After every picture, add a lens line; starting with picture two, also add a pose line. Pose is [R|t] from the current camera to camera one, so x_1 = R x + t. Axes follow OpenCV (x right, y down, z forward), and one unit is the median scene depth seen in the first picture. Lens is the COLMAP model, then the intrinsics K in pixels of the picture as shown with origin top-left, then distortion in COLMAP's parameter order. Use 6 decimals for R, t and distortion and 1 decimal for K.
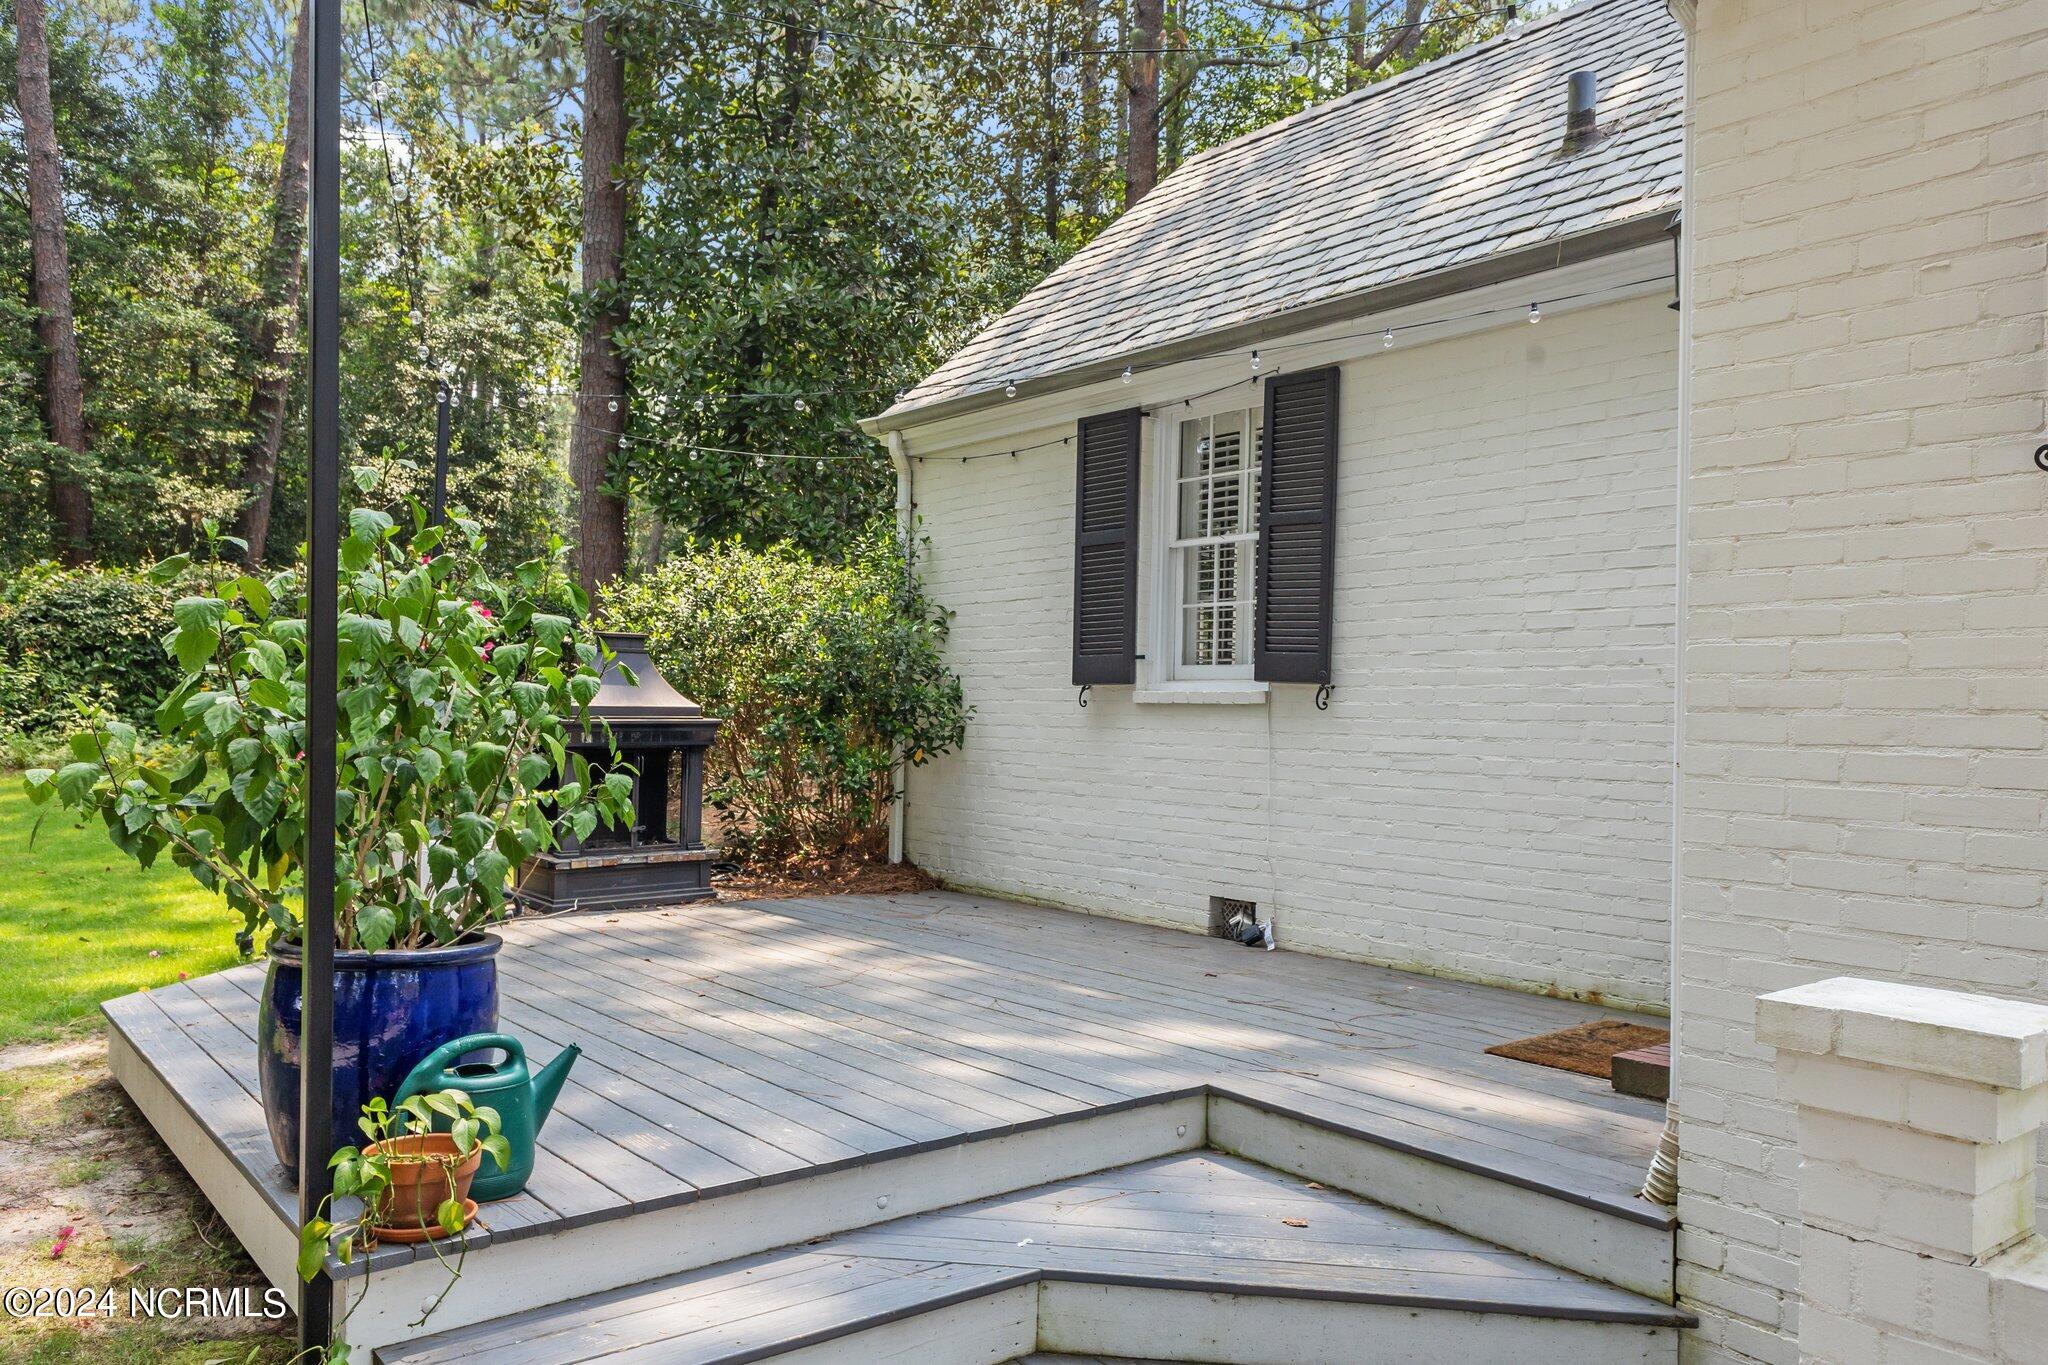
lens RADIAL K [[1429.0, 0, 1024.0], [0, 1429.0, 682.5], [0, 0, 1]] dist [0.021340, 0.001788]
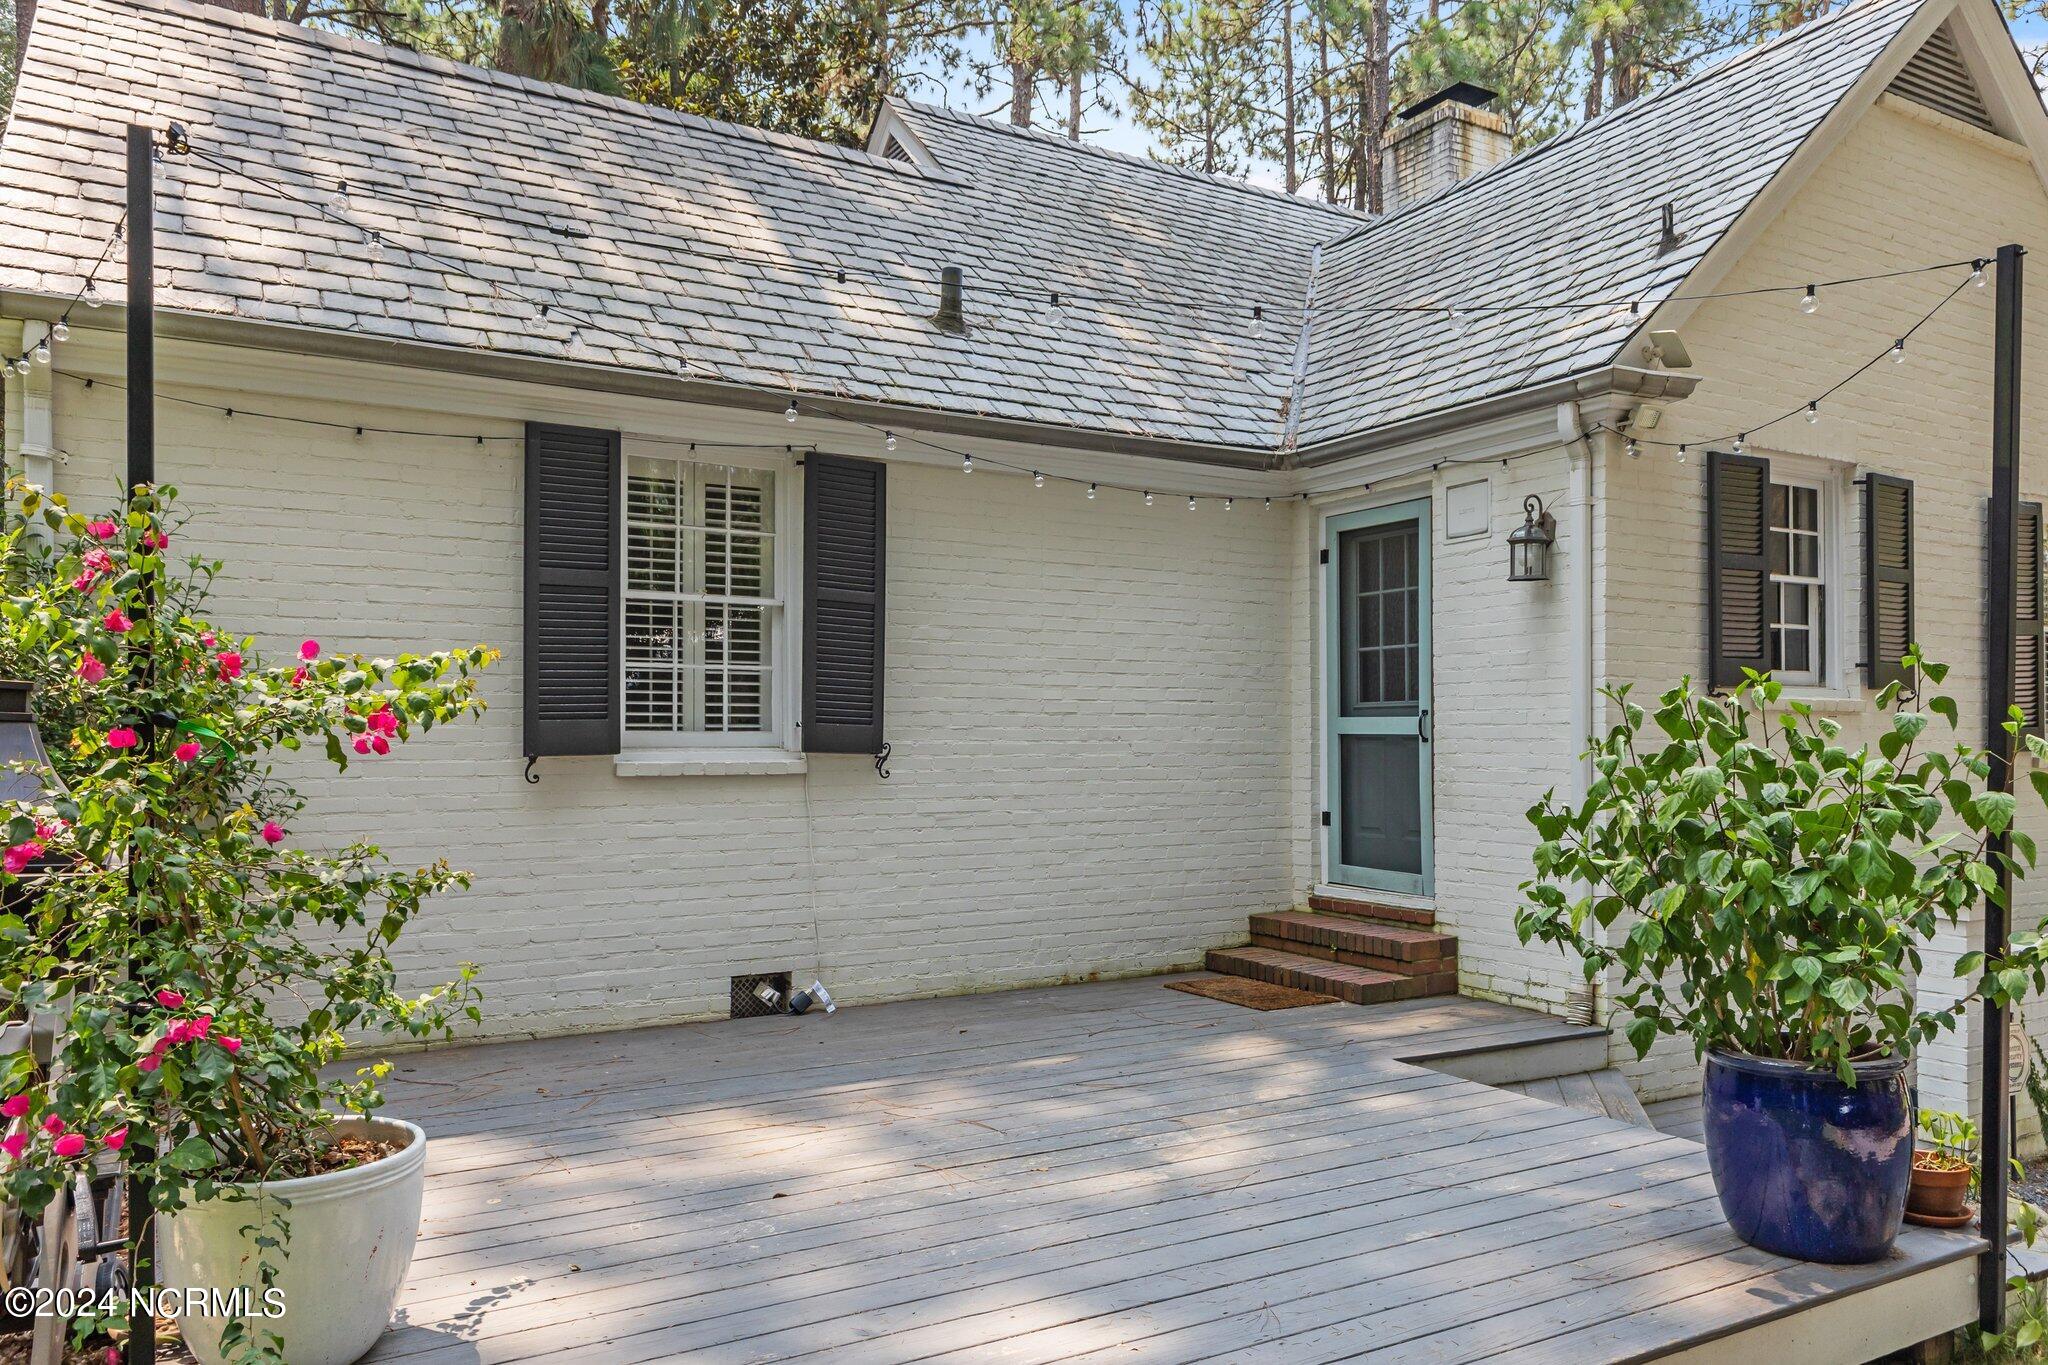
lens RADIAL K [[1429.0, 0, 1024.0], [0, 1429.0, 682.5], [0, 0, 1]] dist [0.021340, 0.001788]
pose [[0.170026, 0.014059, 0.985339, -0.874657], [-0.023424, 0.999673, -0.010222, -0.046499], [-0.985161, -0.021342, 0.170300, 0.730606]]
